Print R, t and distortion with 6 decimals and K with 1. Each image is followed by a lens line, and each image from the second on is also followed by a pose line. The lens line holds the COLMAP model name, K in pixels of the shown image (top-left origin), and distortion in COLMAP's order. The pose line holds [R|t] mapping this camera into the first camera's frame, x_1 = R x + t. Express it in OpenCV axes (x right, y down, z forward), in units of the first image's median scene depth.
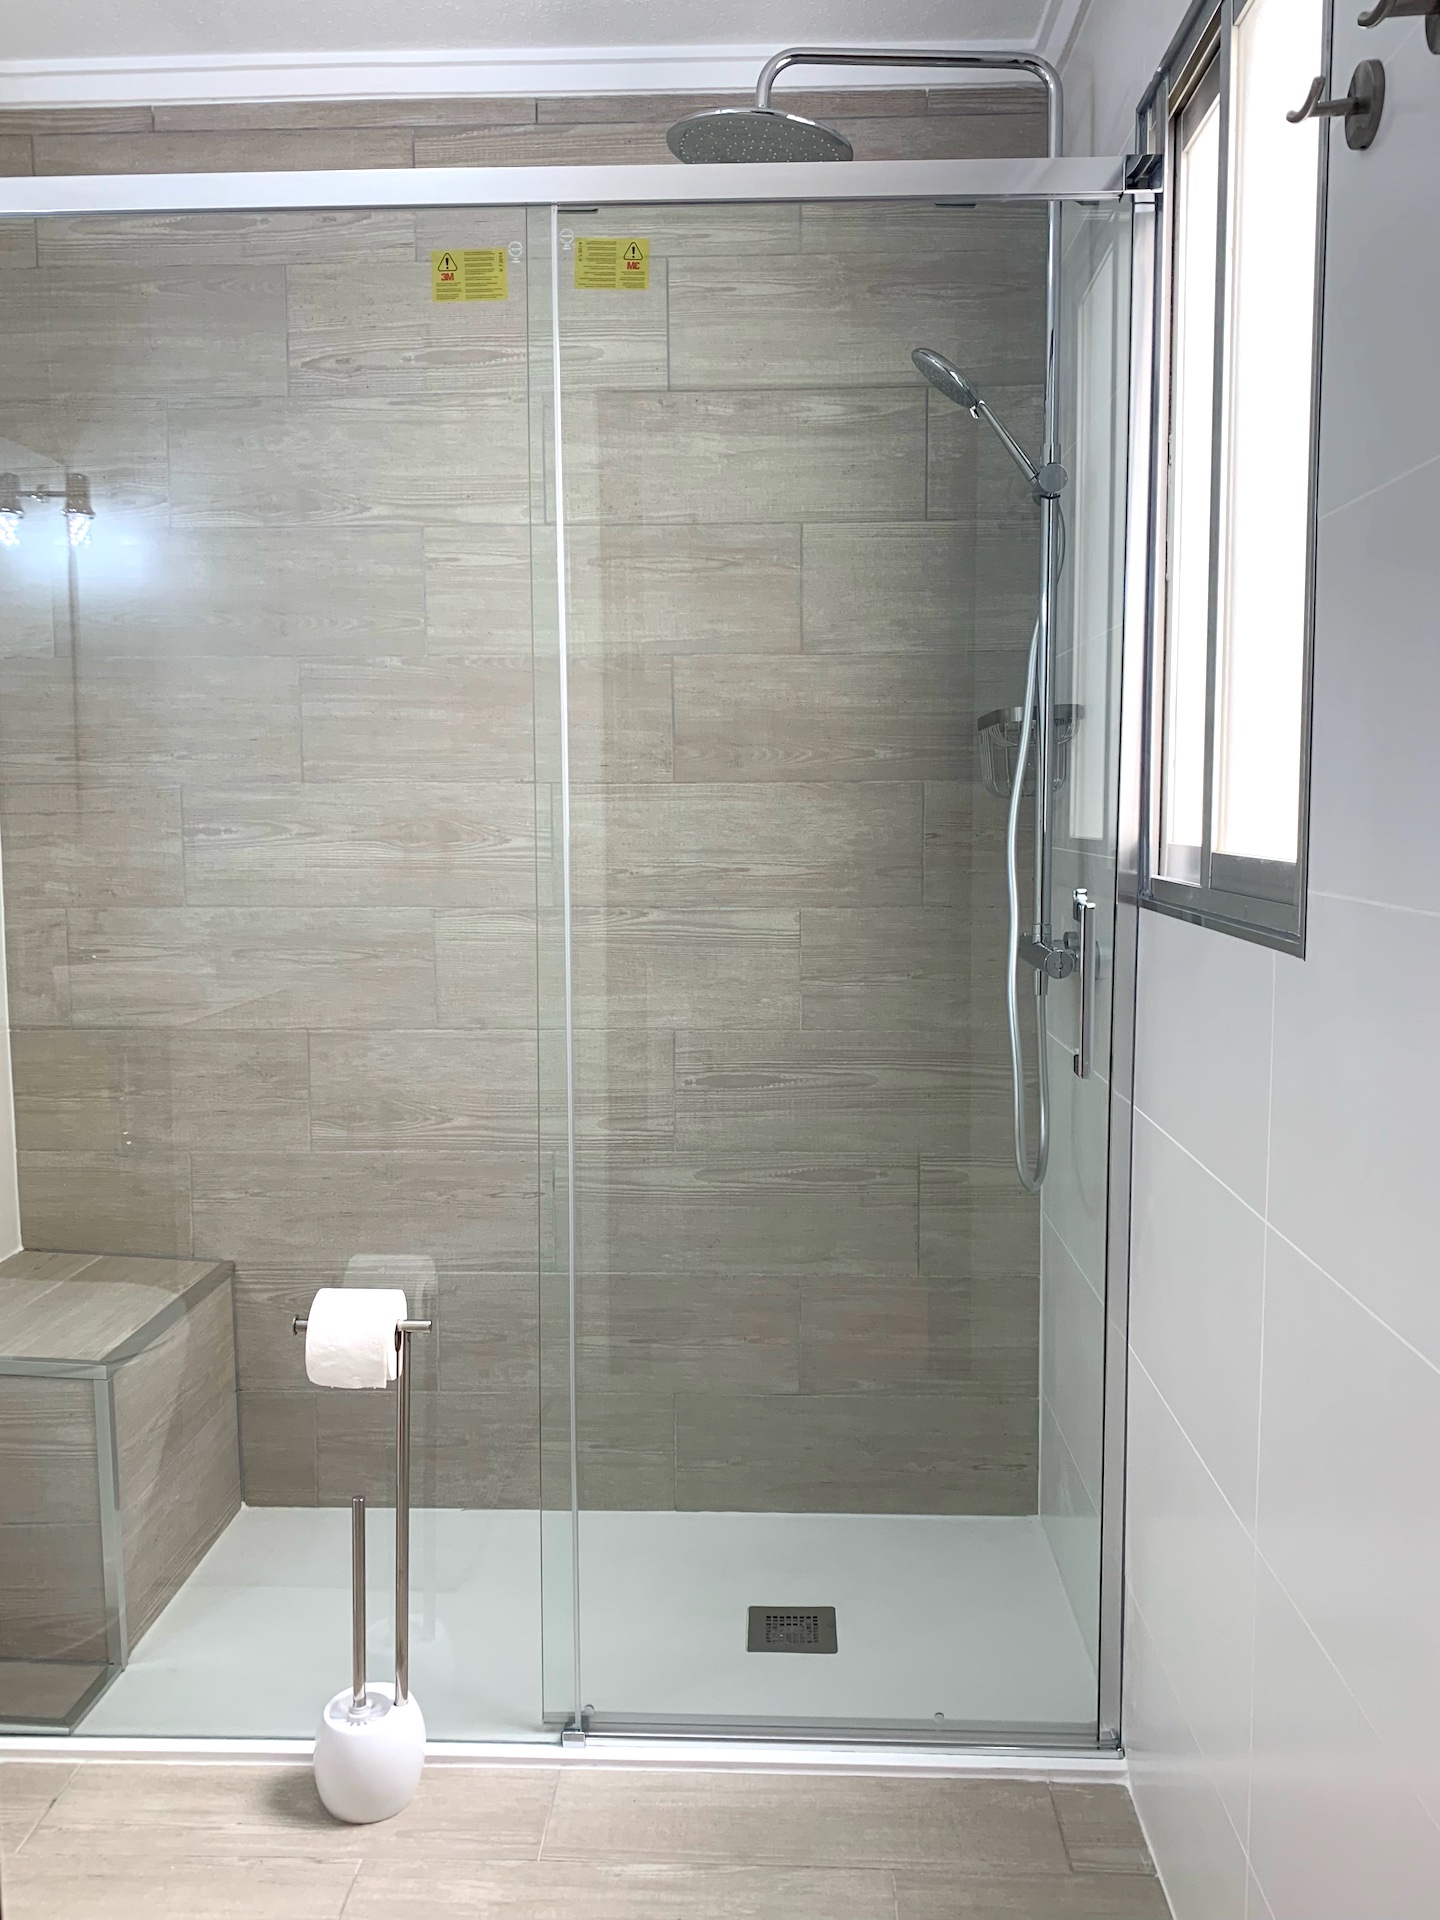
lens RADIAL K [[1603.1, 0, 717.3], [0, 1603.1, 962.1], [0, 0, 1]] dist [0.011855, 0.010399]
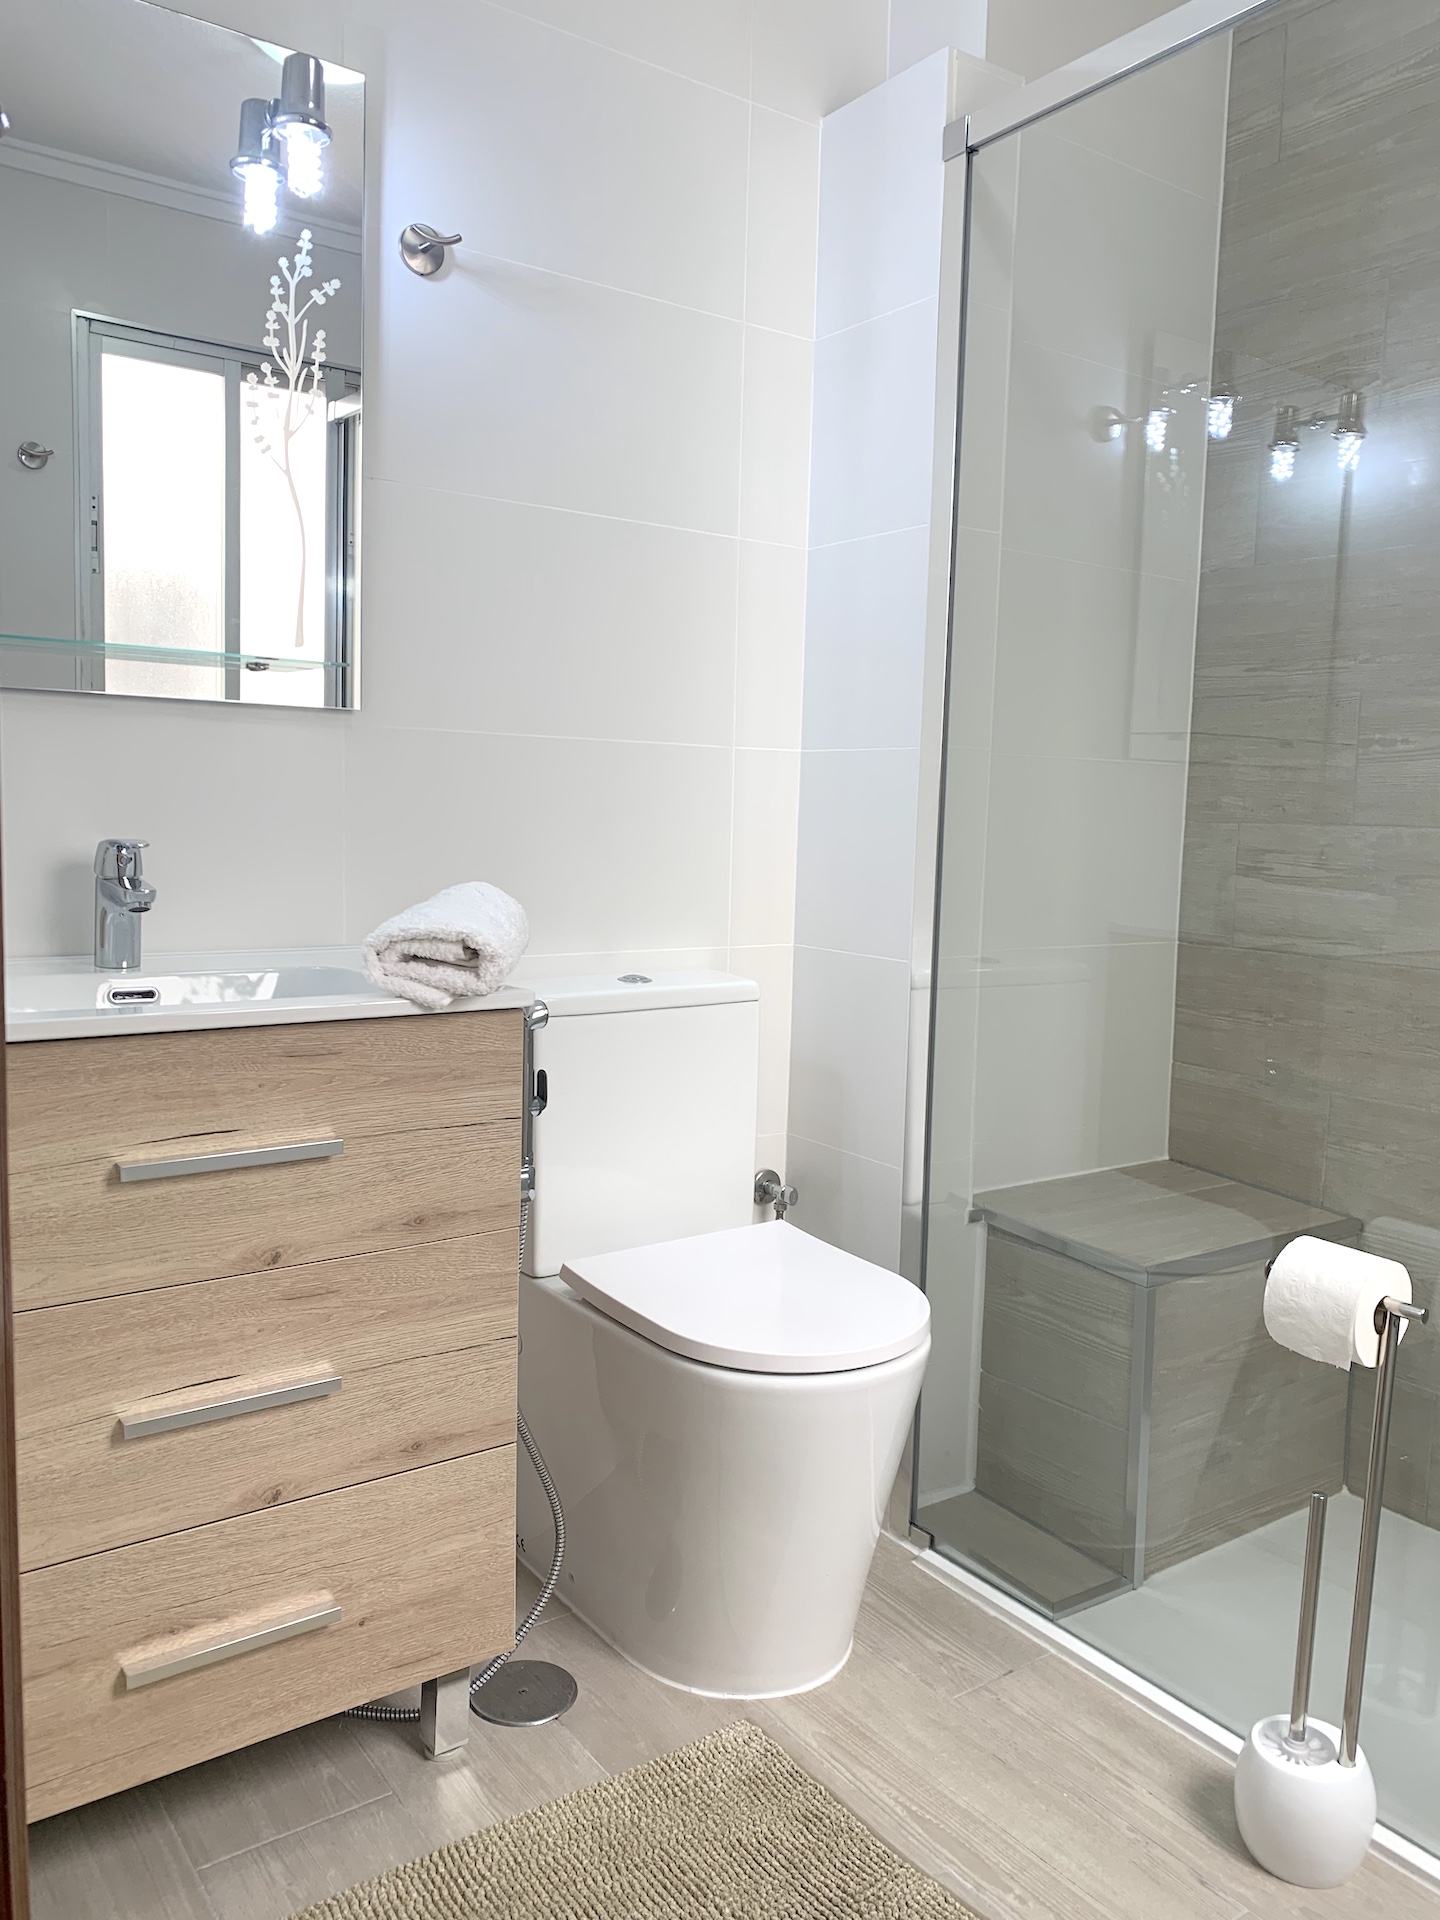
lens RADIAL K [[1476.3, 0, 724.6], [0, 1476.3, 955.7], [0, 0, 1]] dist [-0.000506, 0.008356]
pose [[0.622463, 0.104384, -0.775657, 0.128055], [-0.109888, 0.992905, 0.045436, 0.048025], [0.774896, 0.056953, 0.629518, 0.227821]]
